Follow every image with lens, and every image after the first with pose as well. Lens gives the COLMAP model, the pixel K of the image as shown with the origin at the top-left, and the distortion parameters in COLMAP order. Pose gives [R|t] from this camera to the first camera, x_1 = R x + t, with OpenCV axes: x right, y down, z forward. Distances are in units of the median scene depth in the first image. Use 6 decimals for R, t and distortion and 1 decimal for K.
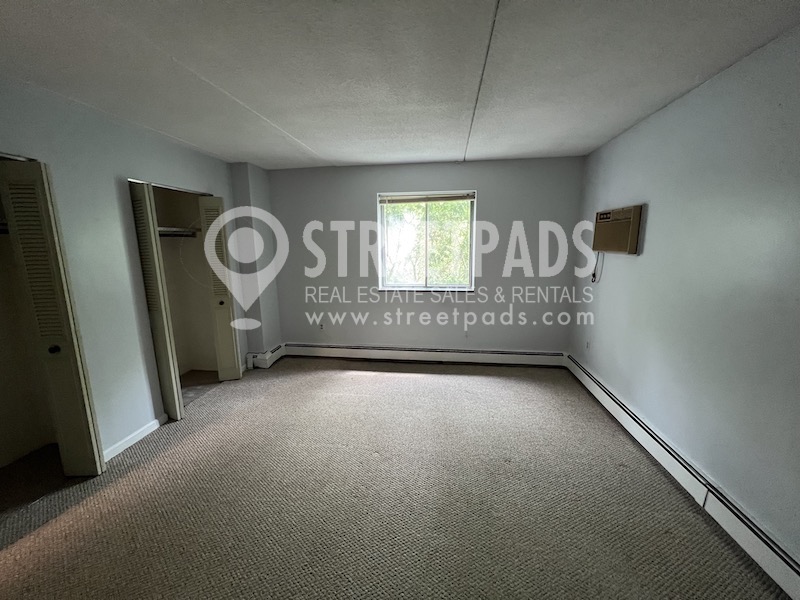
lens RADIAL K [[320.4, 0, 397.4], [0, 320.4, 297.1], [0, 0, 1]] dist [-0.001287, -0.000463]
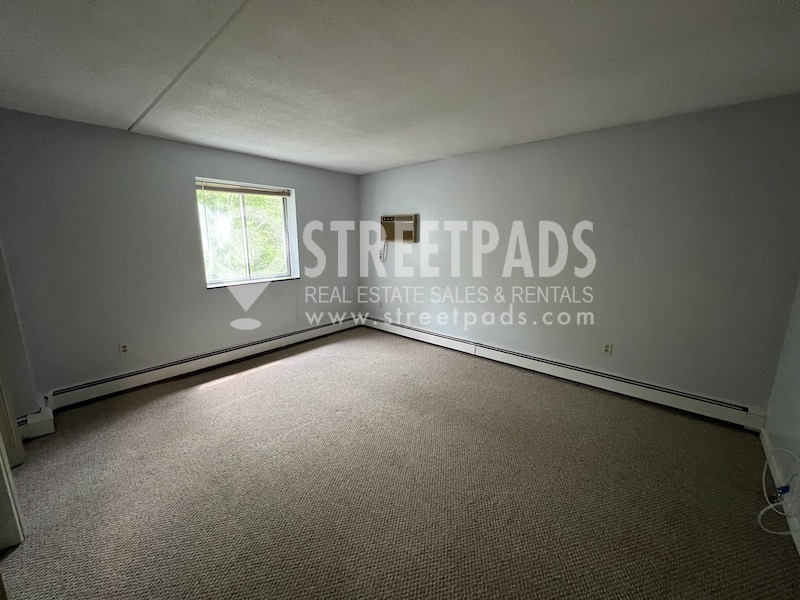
lens RADIAL K [[320.4, 0, 397.4], [0, 320.4, 297.1], [0, 0, 1]] dist [-0.001287, -0.000463]
pose [[0.546129, -0.145348, 0.824995, -0.553647], [0.138008, 0.986987, 0.082530, 0.003256], [-0.826255, 0.068784, 0.559081, 0.084606]]
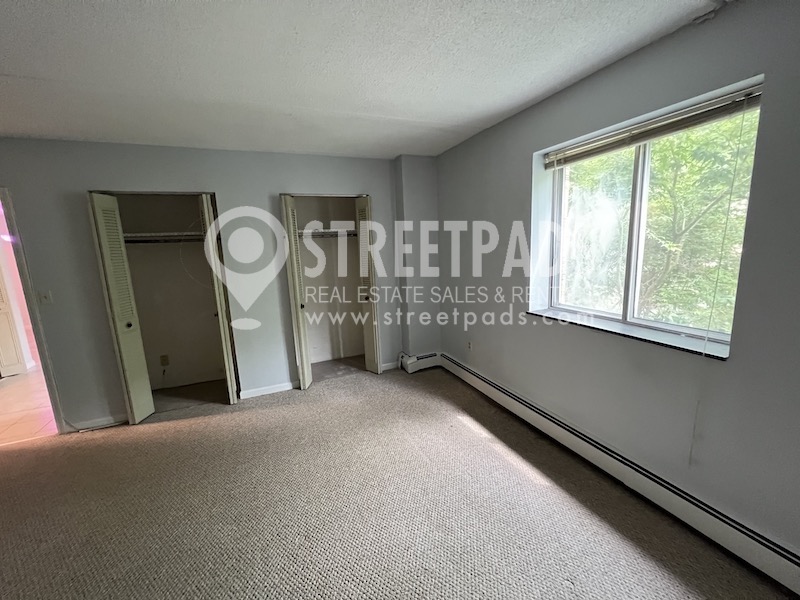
lens RADIAL K [[320.4, 0, 397.4], [0, 320.4, 297.1], [0, 0, 1]] dist [-0.001287, -0.000463]
pose [[0.513233, 0.134232, -0.847687, 0.369719], [-0.112842, 0.989673, 0.088395, -0.083937], [0.850799, 0.050288, 0.523080, 0.503579]]
